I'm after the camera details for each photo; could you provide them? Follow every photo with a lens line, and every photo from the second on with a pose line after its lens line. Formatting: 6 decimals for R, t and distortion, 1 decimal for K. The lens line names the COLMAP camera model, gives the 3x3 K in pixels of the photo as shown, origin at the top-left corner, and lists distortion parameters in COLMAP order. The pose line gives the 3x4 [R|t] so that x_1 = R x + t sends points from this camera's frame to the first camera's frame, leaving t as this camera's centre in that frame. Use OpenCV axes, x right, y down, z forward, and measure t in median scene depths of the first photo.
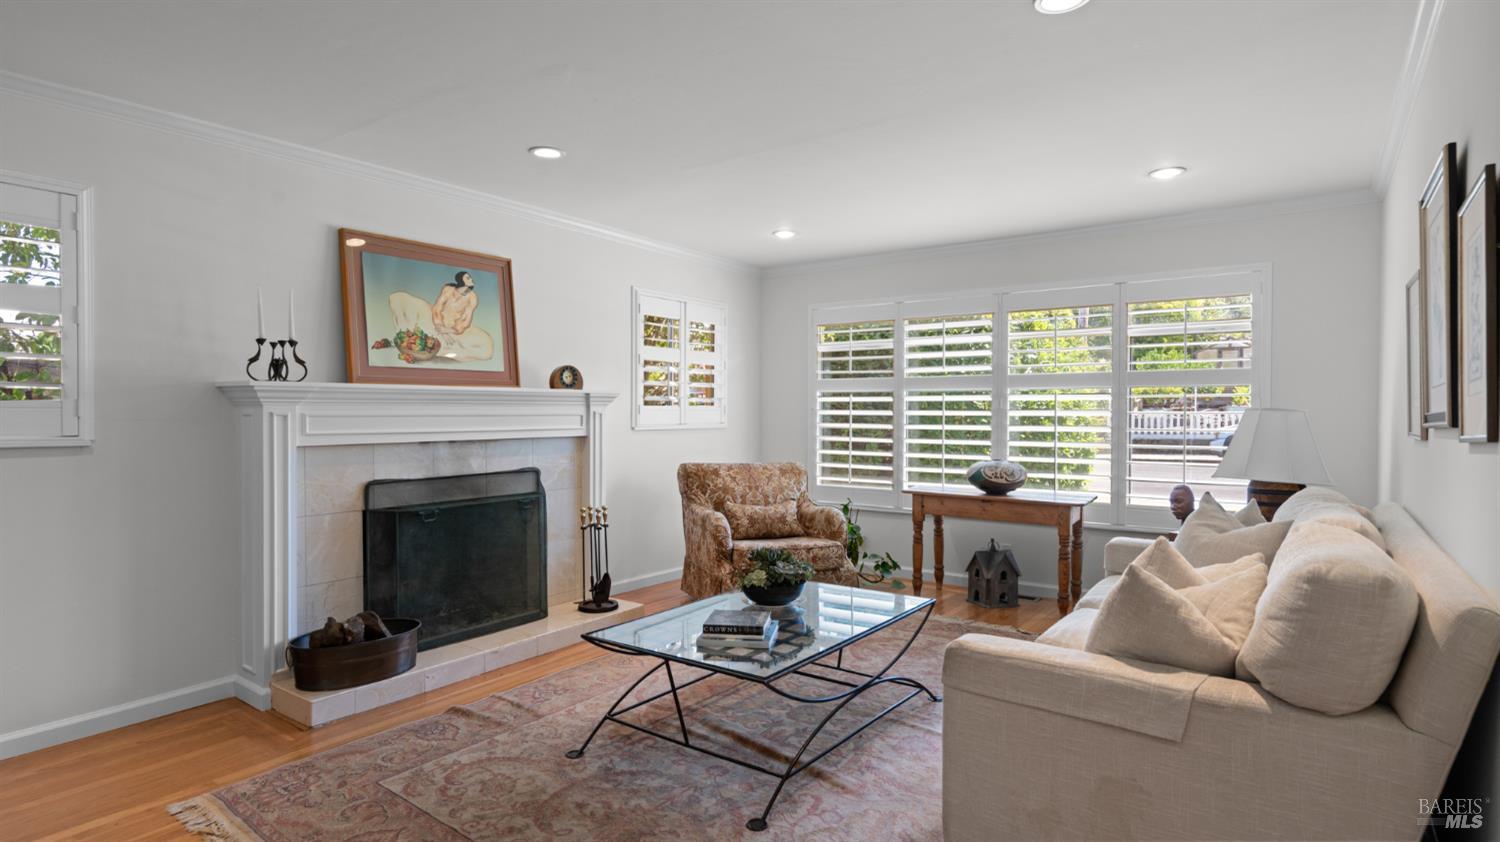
lens RADIAL K [[781.6, 0, 750.0], [0, 781.6, 421.0], [0, 0, 1]] dist [0.000131, -0.000012]
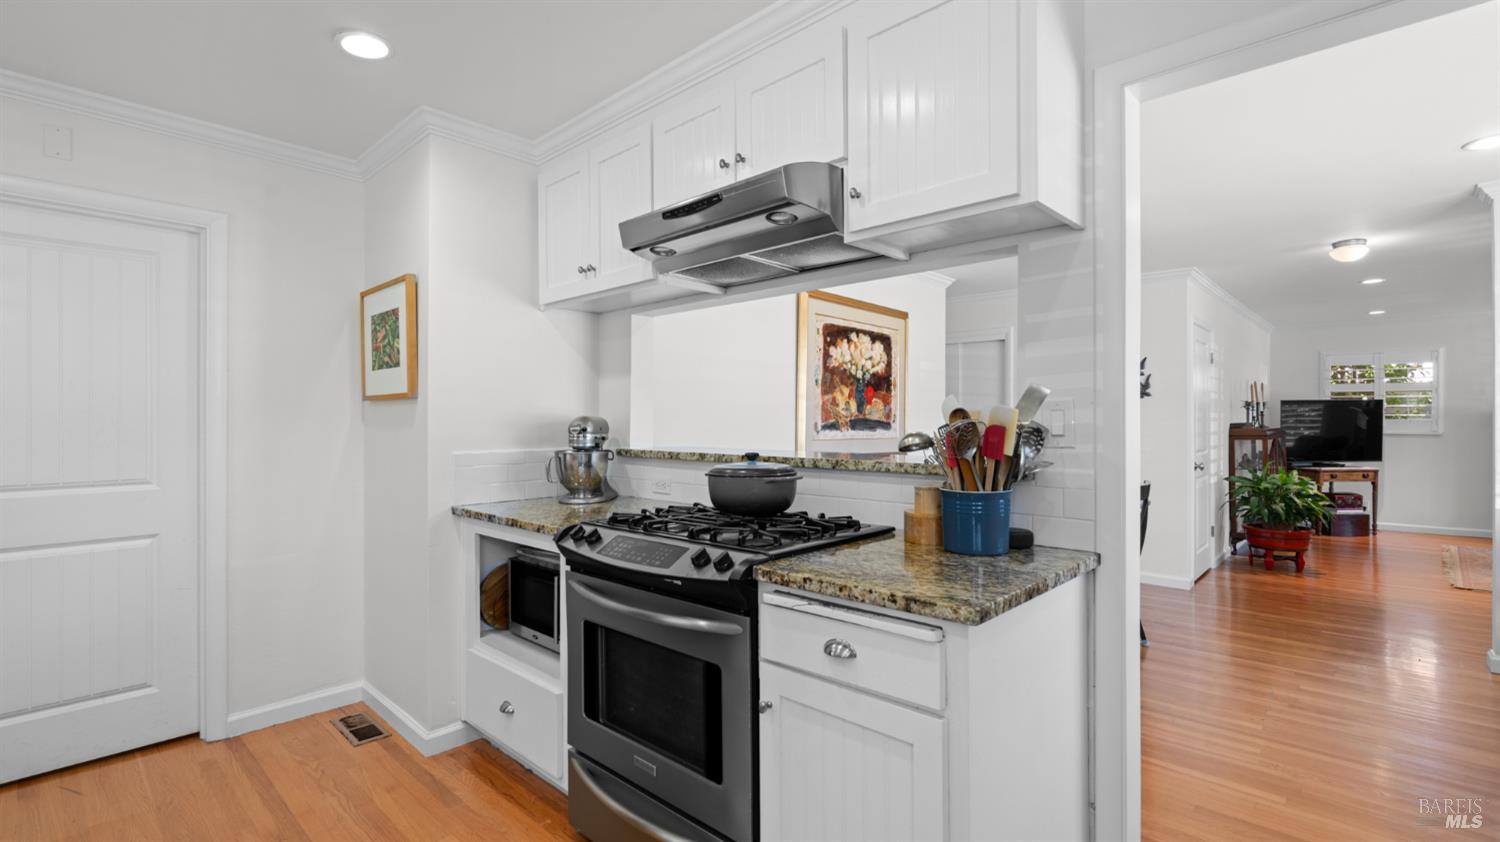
lens RADIAL K [[681.4, 0, 748.3], [0, 681.4, 417.1], [0, 0, 1]] dist [-0.000864, 0.000765]
pose [[-0.119511, 0.000305, -0.992833, 1.515490], [-0.009415, 0.999955, 0.001441, -0.010924], [0.992788, 0.009519, -0.119503, -0.963515]]
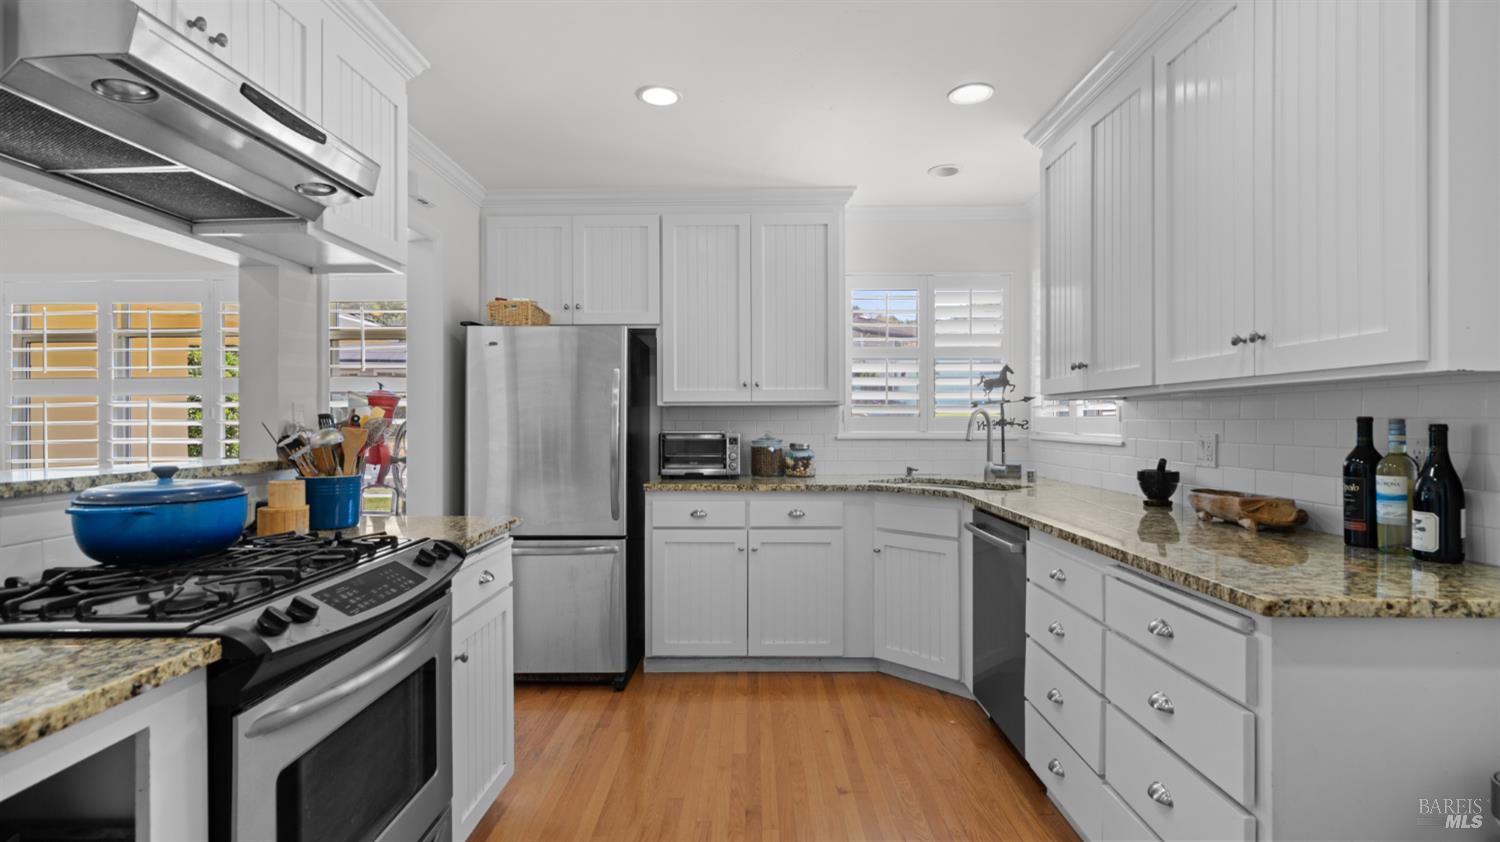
lens RADIAL K [[722.8, 0, 747.0], [0, 722.8, 431.0], [0, 0, 1]] dist [0.000556, 0.000407]
pose [[0.812937, -0.007379, 0.582305, 1.003371], [0.007546, 0.999969, 0.002137, 0.000932], [-0.582303, 0.002656, 0.812968, -1.509543]]
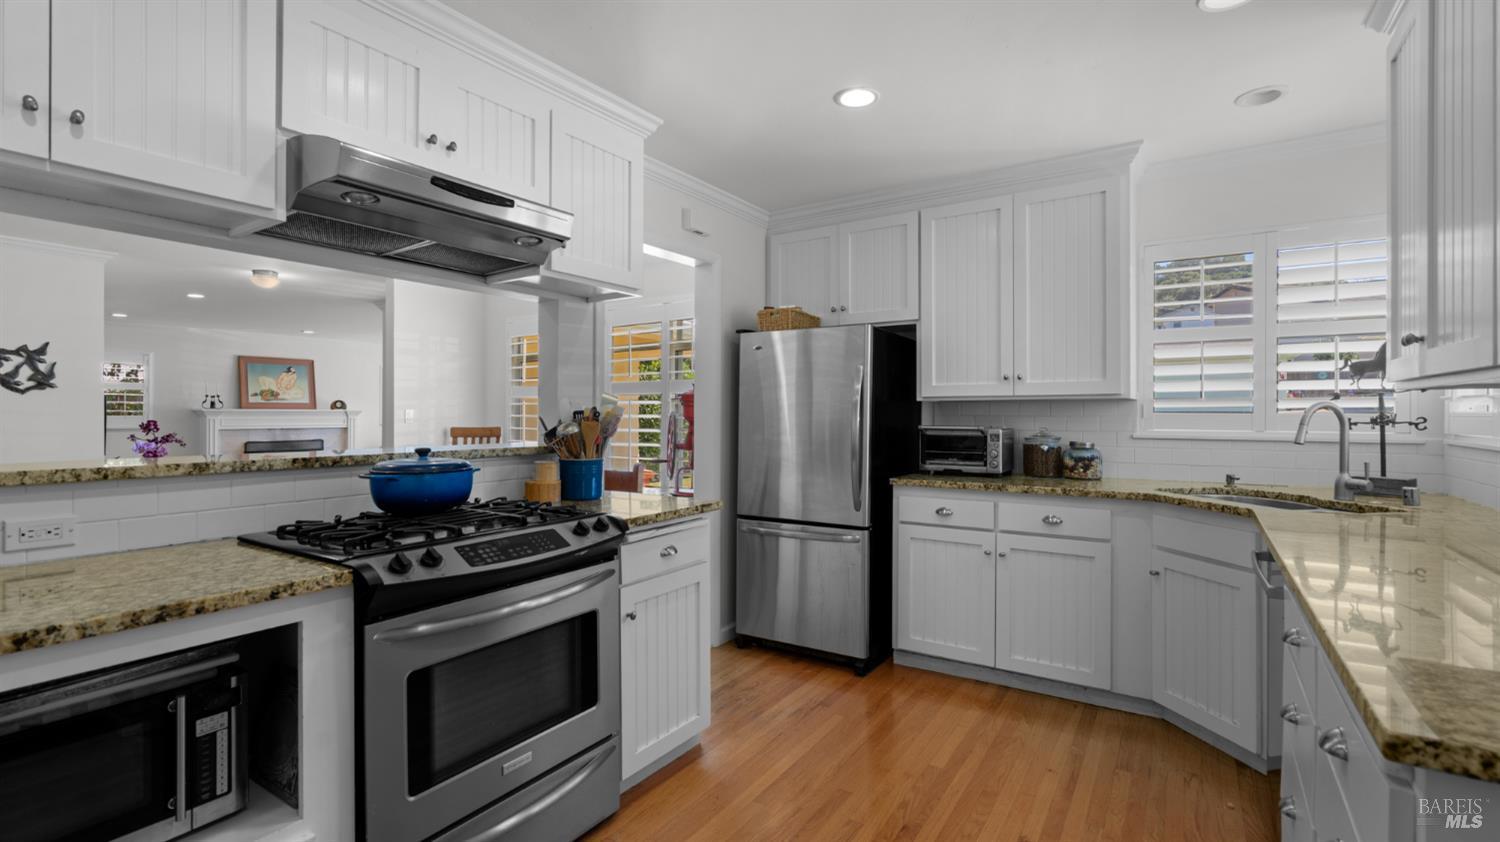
lens RADIAL K [[678.5, 0, 750.0], [0, 678.5, 421.0], [0, 0, 1]] dist [-0.001103, 0.001492]
pose [[0.998696, 0.002263, 0.050993, 1.197994], [-0.002197, 0.999997, -0.001366, -0.002737], [-0.050996, 0.001253, 0.998698, -1.552339]]
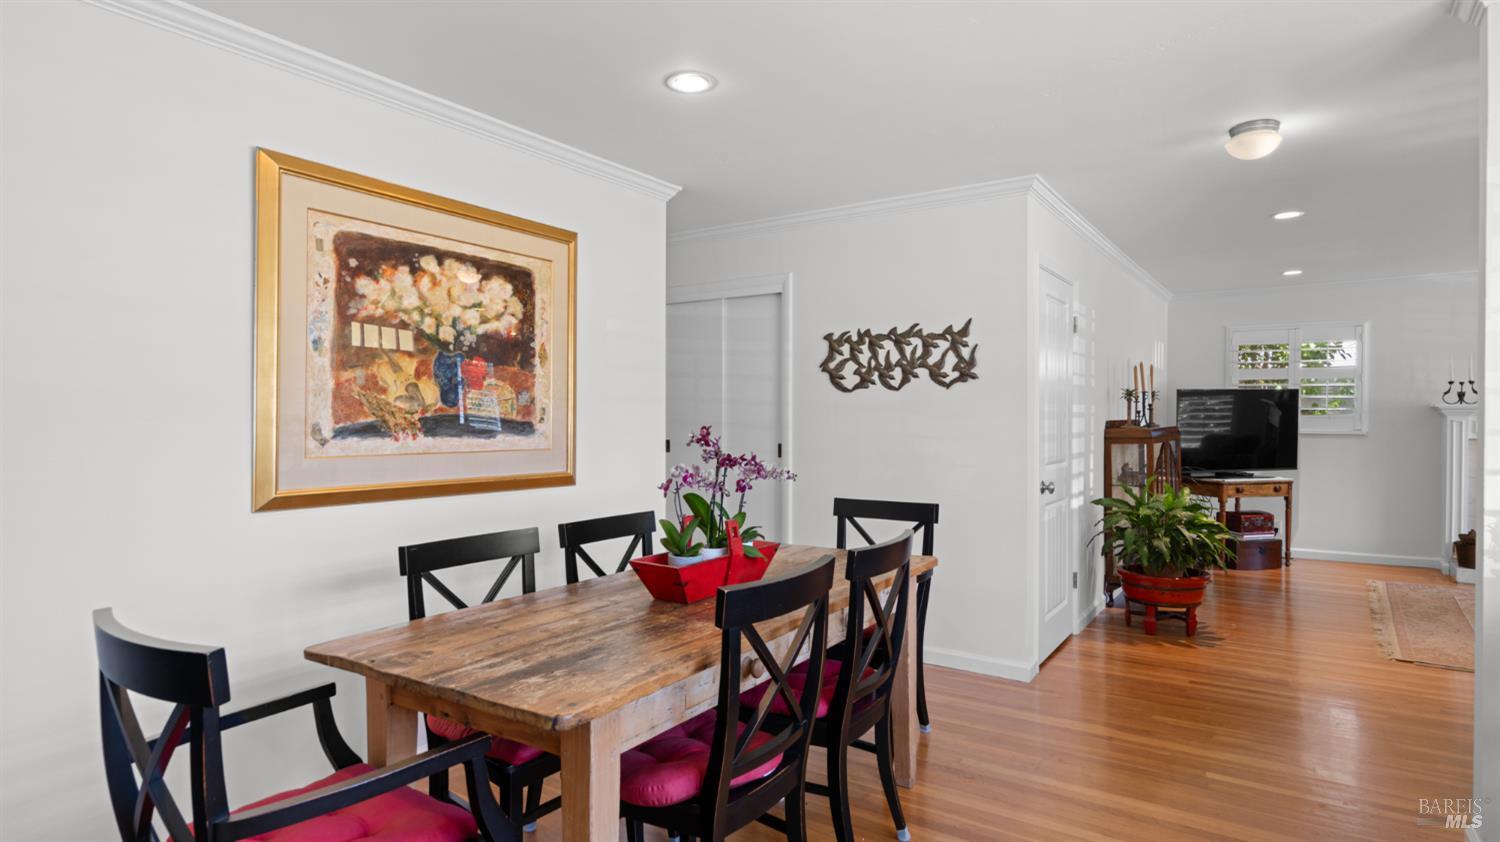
lens RADIAL K [[804.1, 0, 743.9], [0, 804.1, 422.5], [0, 0, 1]] dist [0.002265, 0.000711]
pose [[0.028458, 0.012944, -0.999511, 1.085139], [-0.008119, 0.999886, 0.012717, -0.013597], [0.999562, 0.007754, 0.028560, -0.653686]]
